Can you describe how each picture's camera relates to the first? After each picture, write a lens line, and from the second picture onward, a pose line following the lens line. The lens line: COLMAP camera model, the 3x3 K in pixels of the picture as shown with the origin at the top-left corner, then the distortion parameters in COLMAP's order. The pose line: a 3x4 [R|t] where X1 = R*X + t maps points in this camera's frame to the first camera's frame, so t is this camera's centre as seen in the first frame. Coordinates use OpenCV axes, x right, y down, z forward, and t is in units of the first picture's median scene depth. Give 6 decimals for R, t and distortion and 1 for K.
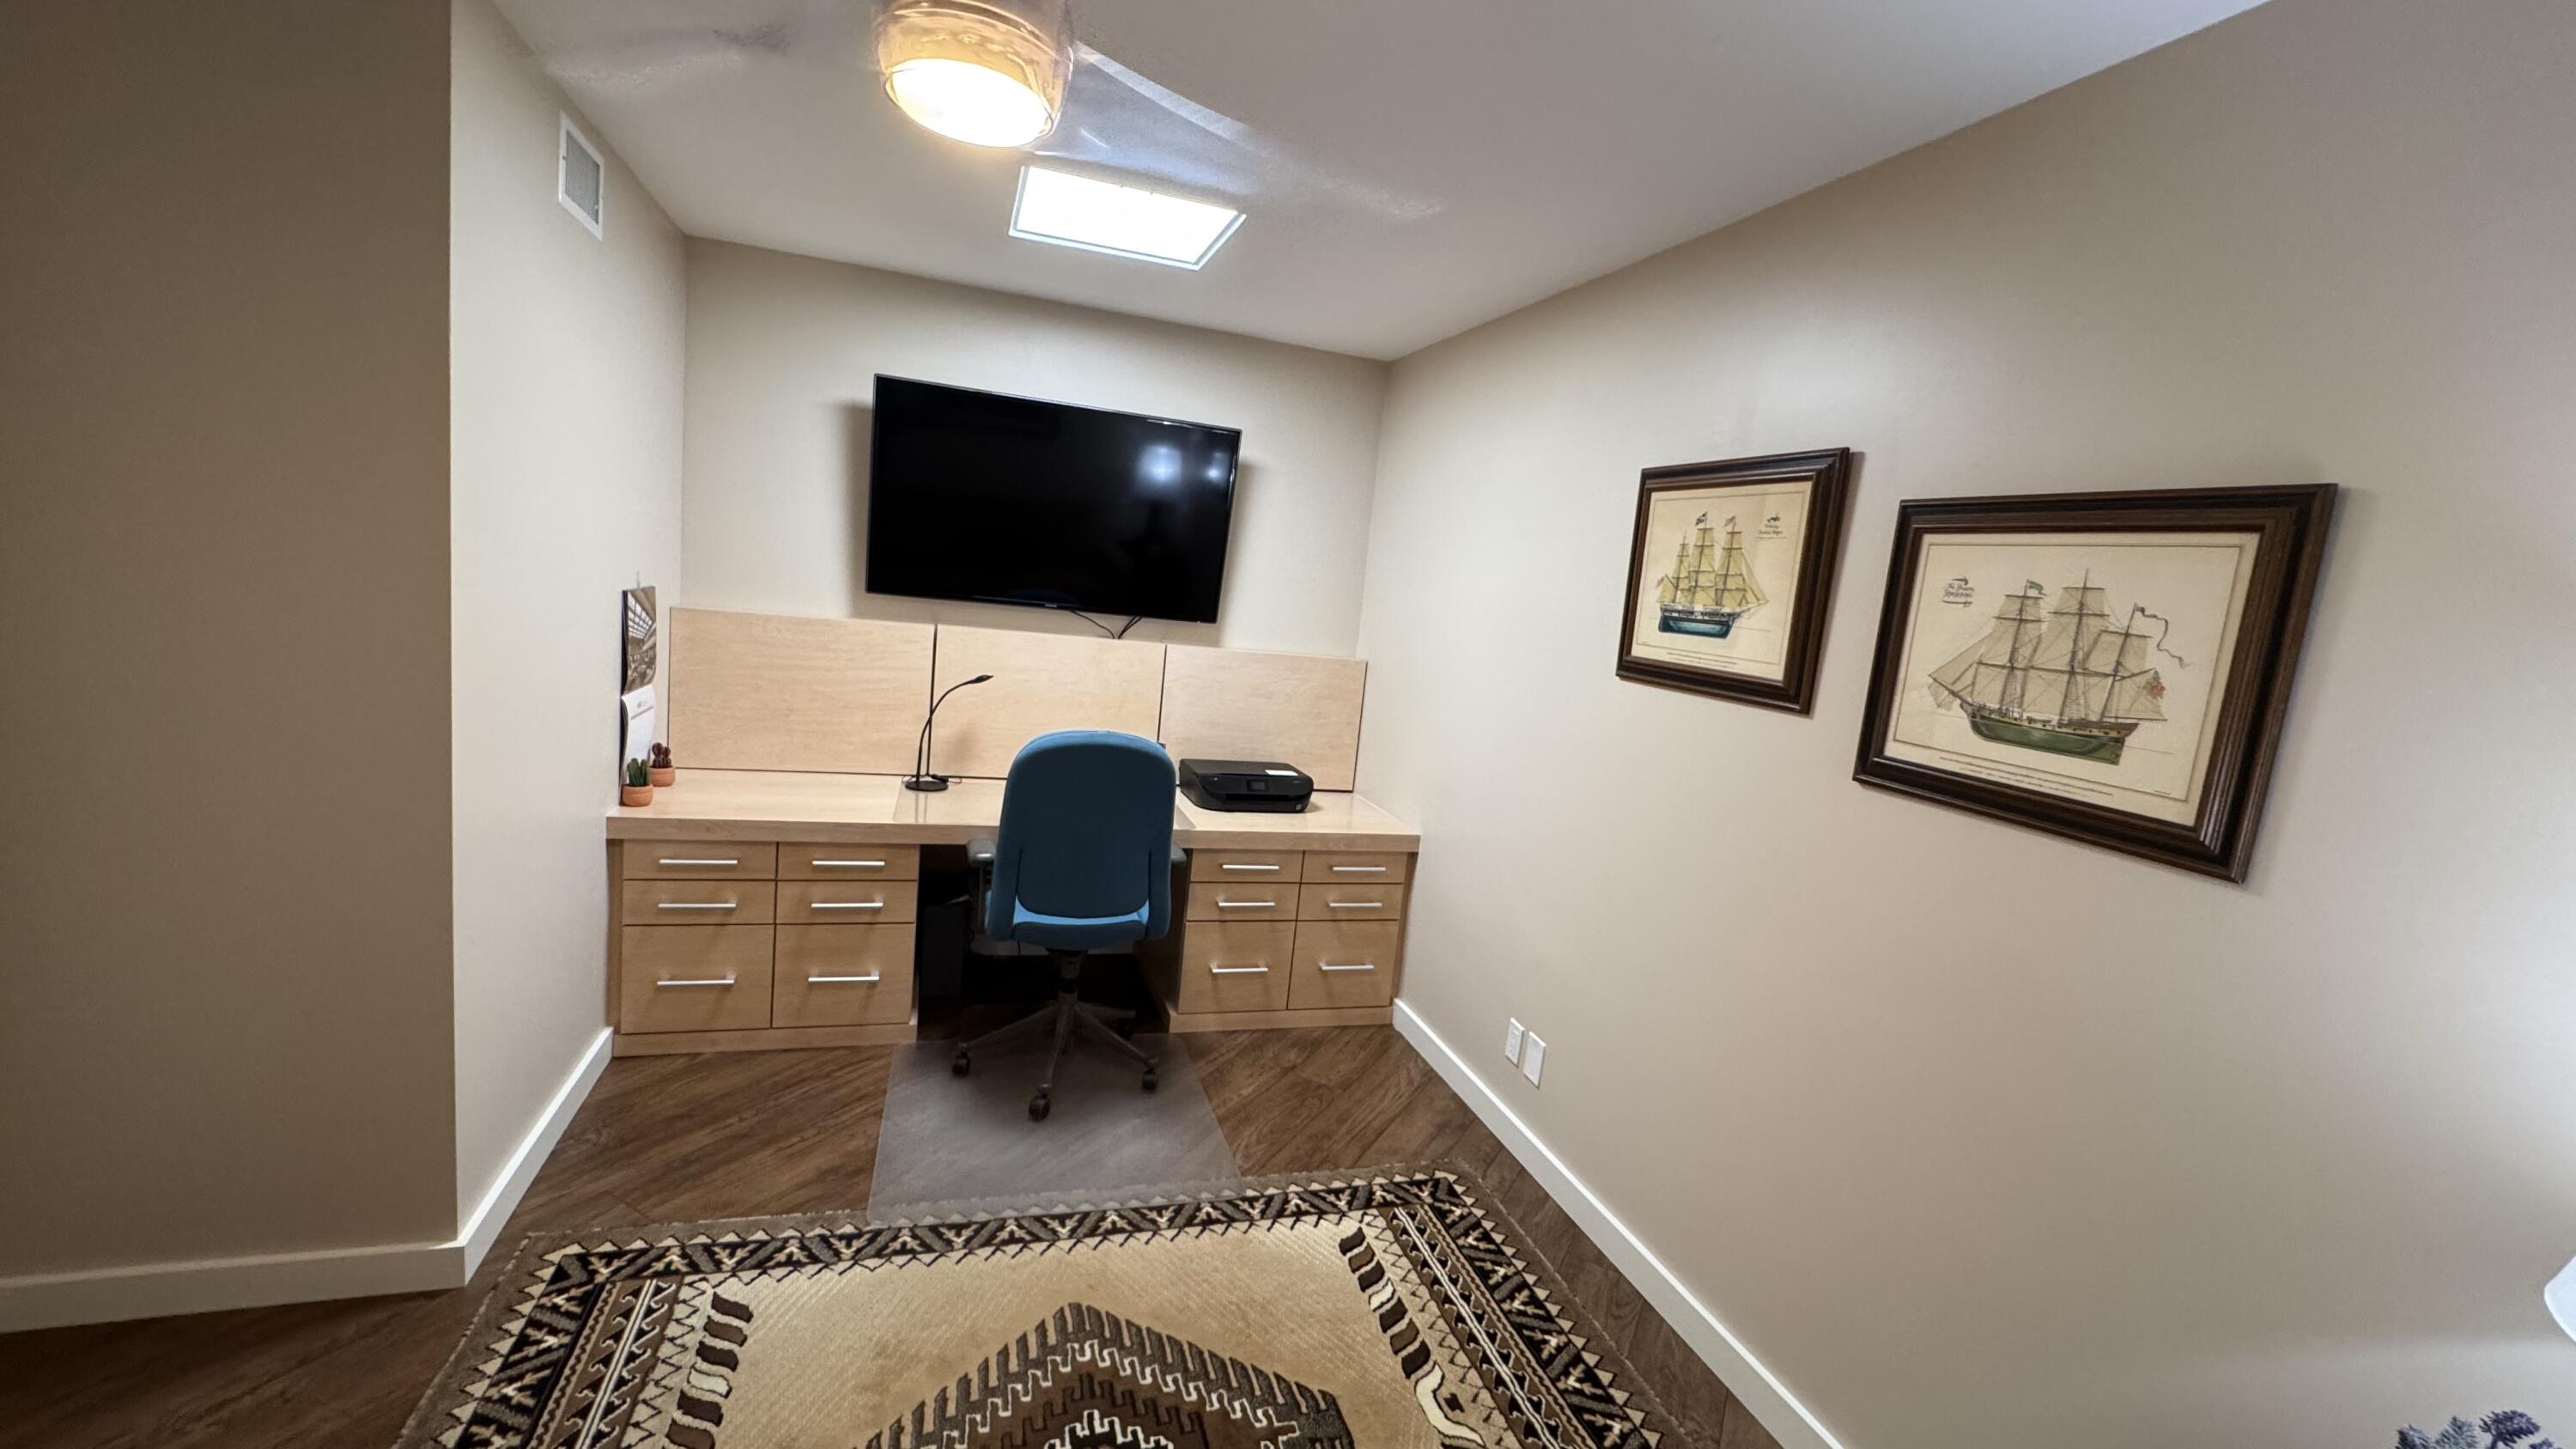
lens RADIAL K [[1034.3, 0, 1287.2], [0, 1034.3, 721.2], [0, 0, 1]] dist [-0.005382, 0.000270]
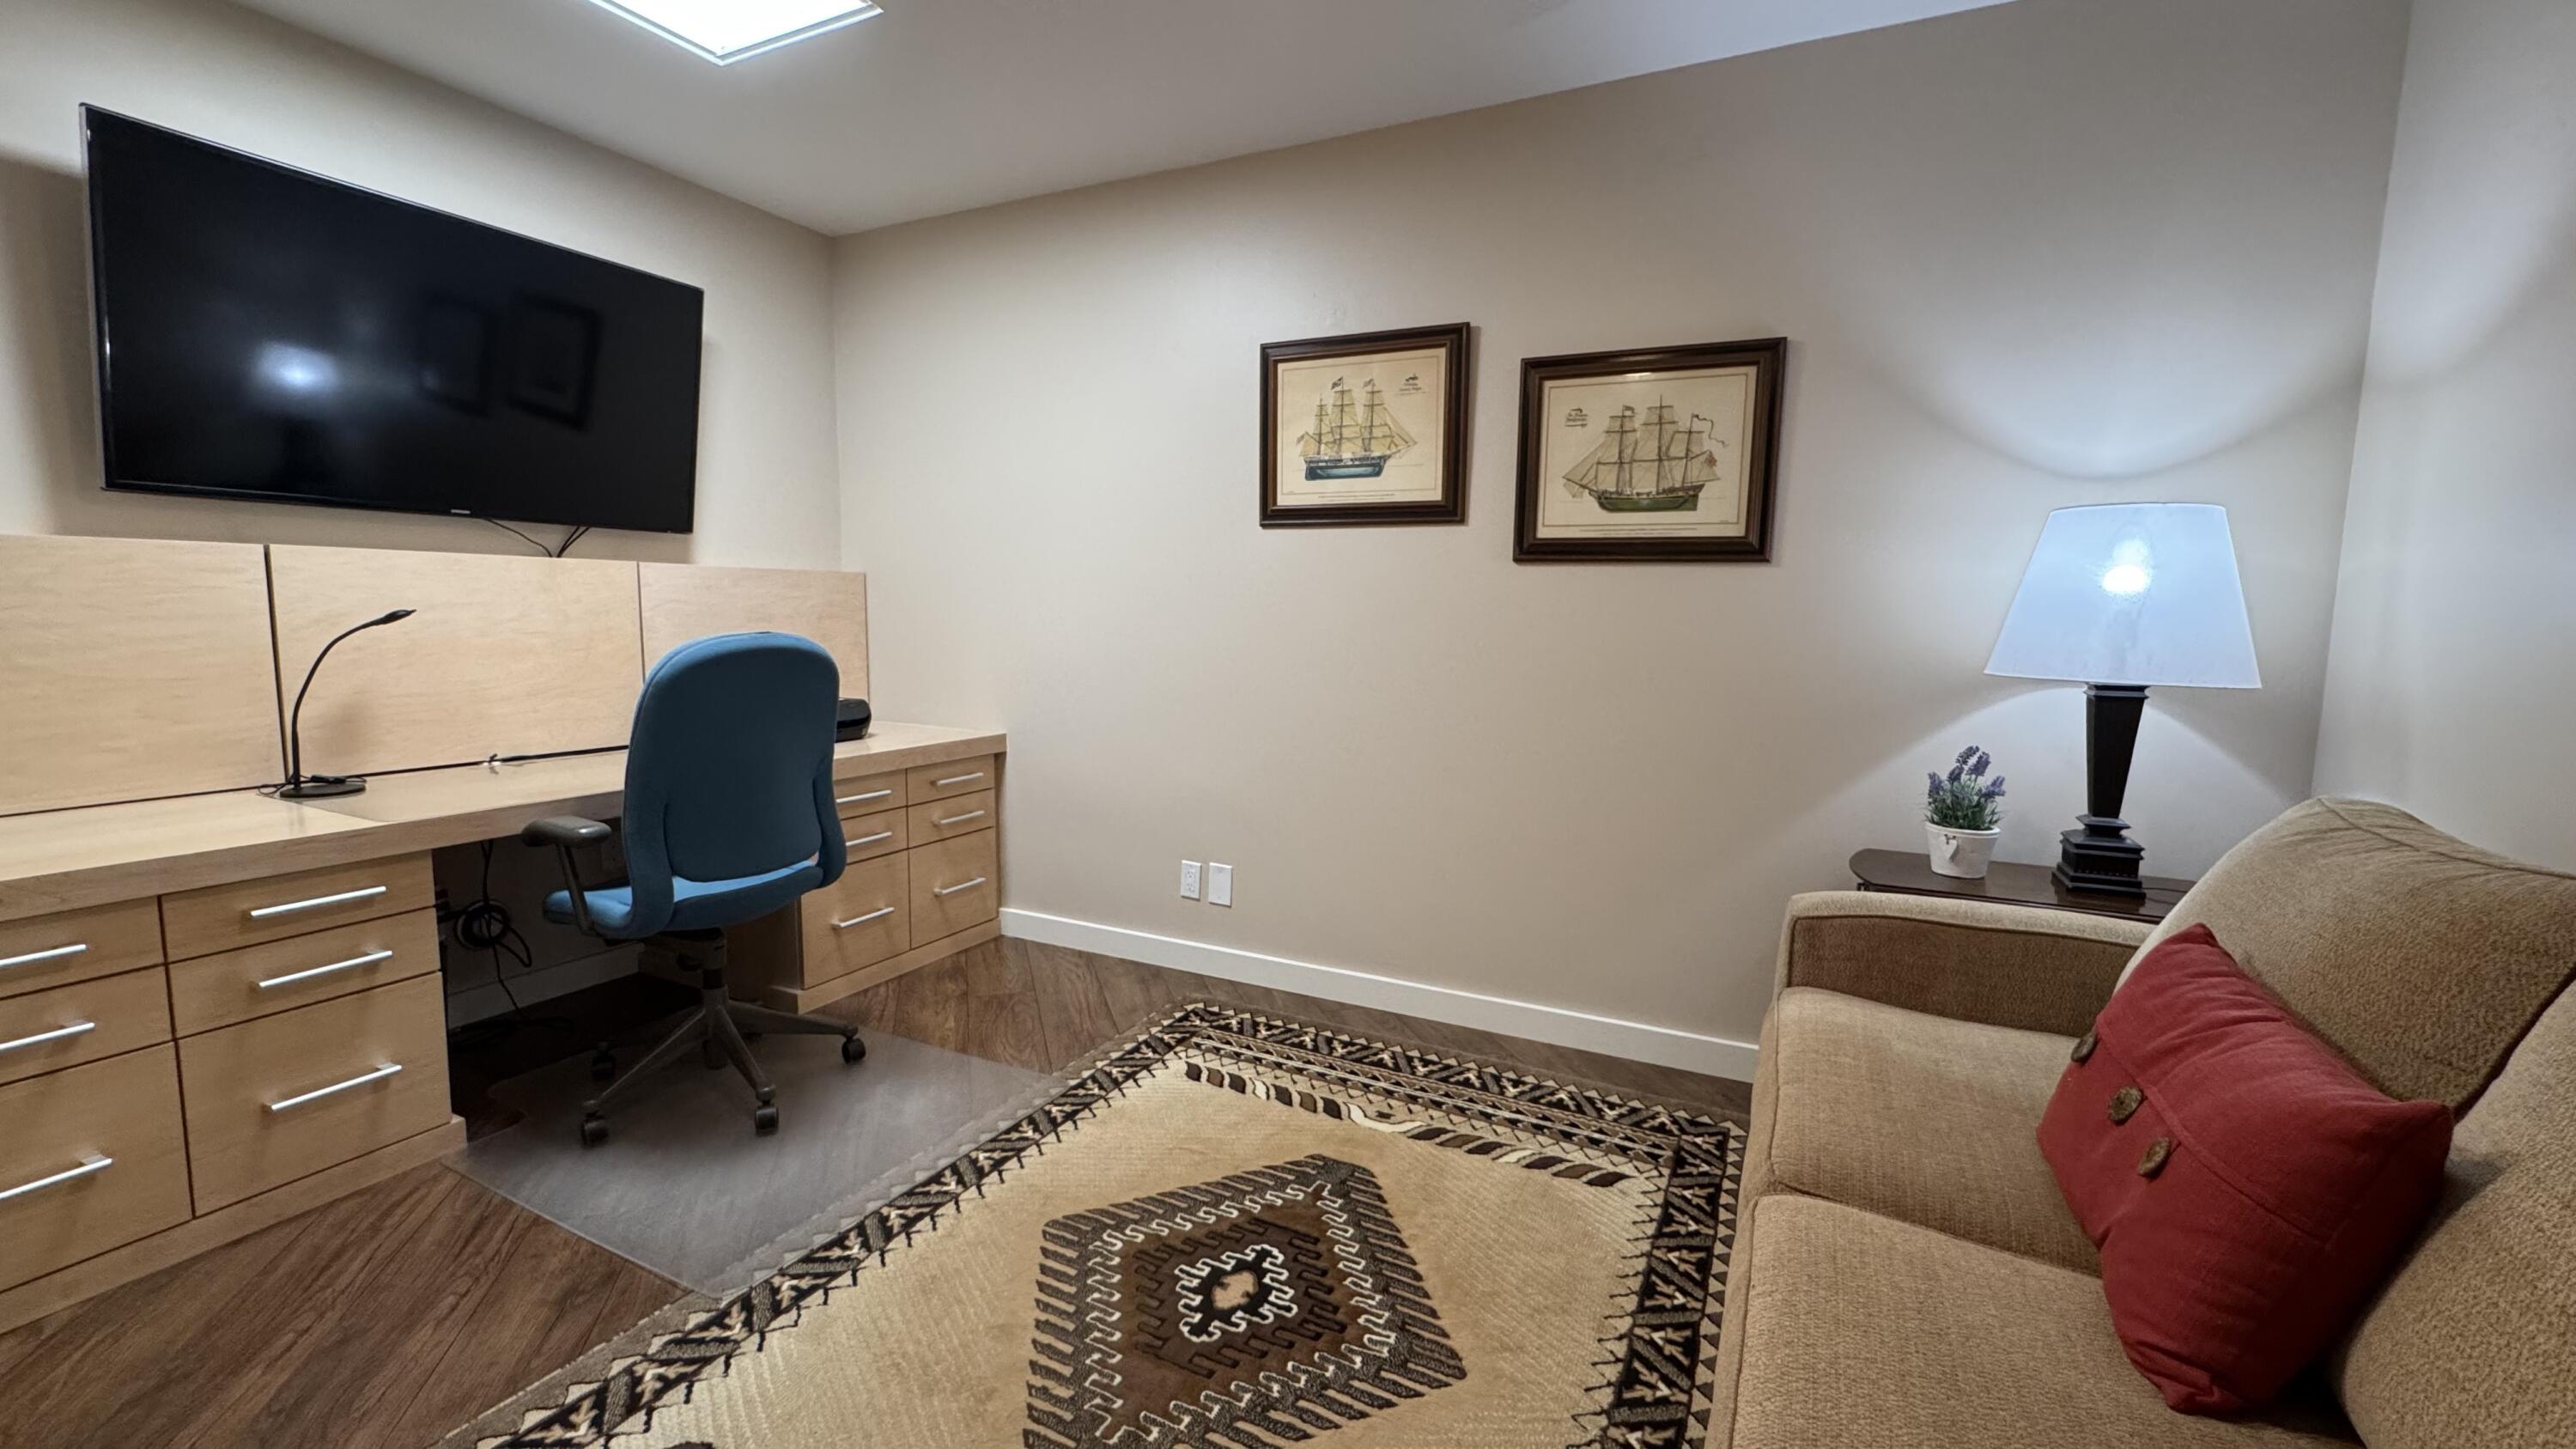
lens RADIAL K [[1034.3, 0, 1287.2], [0, 1034.3, 721.2], [0, 0, 1]] dist [-0.005382, 0.000270]
pose [[0.695198, -0.167785, 0.698962, -0.548447], [0.151830, 0.984713, 0.085368, 0.083556], [-0.702600, 0.046776, 0.710046, 0.181632]]
